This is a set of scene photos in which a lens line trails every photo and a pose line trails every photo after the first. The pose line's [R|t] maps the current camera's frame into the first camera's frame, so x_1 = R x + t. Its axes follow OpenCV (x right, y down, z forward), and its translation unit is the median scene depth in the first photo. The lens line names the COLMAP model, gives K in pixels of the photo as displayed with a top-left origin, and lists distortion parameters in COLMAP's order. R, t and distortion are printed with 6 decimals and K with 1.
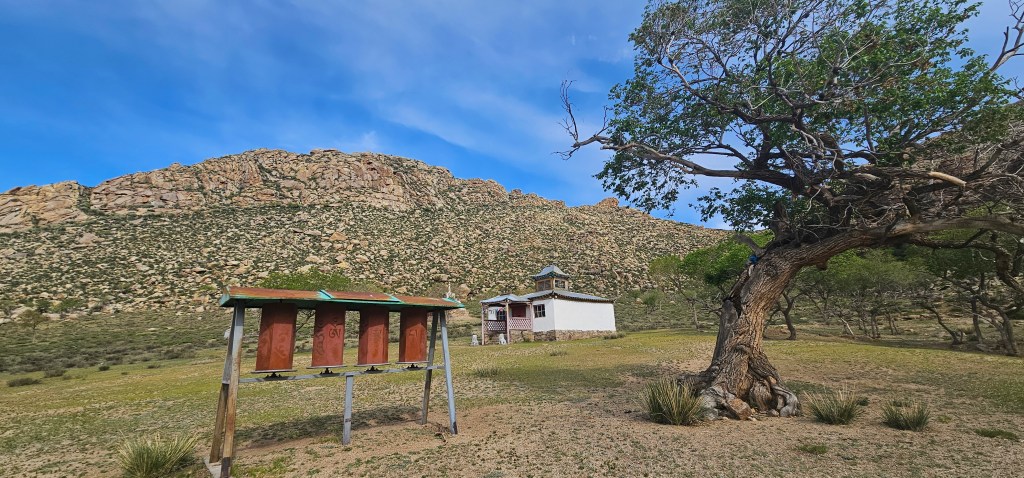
lens RADIAL K [[409.7, 0, 512.0], [0, 409.7, 239.0], [0, 0, 1]] dist [0.000055, -0.000040]
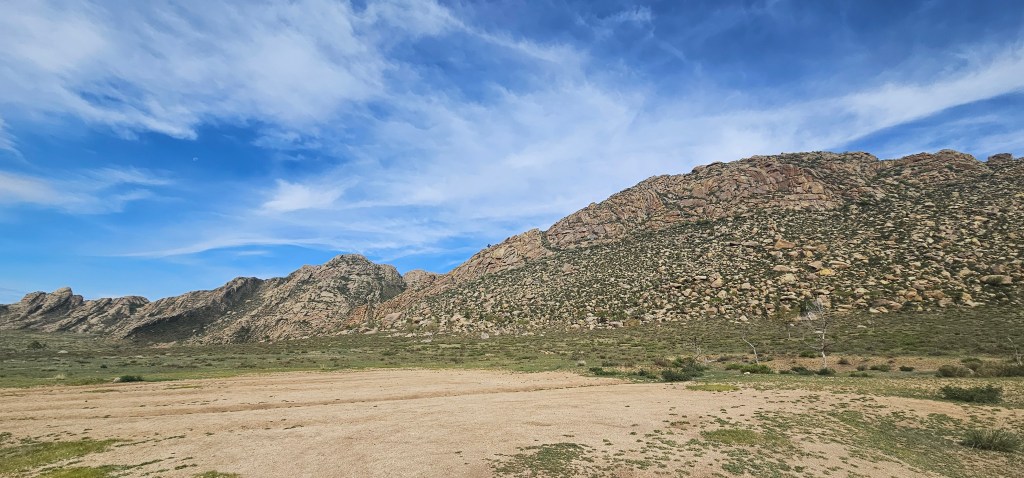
lens RADIAL K [[409.7, 0, 512.0], [0, 409.7, 239.0], [0, 0, 1]] dist [0.000055, -0.000040]
pose [[0.745057, -0.127274, -0.654746, -0.251150], [0.092947, 0.991860, -0.087036, 0.005071], [0.660493, 0.003990, 0.750821, -0.080640]]
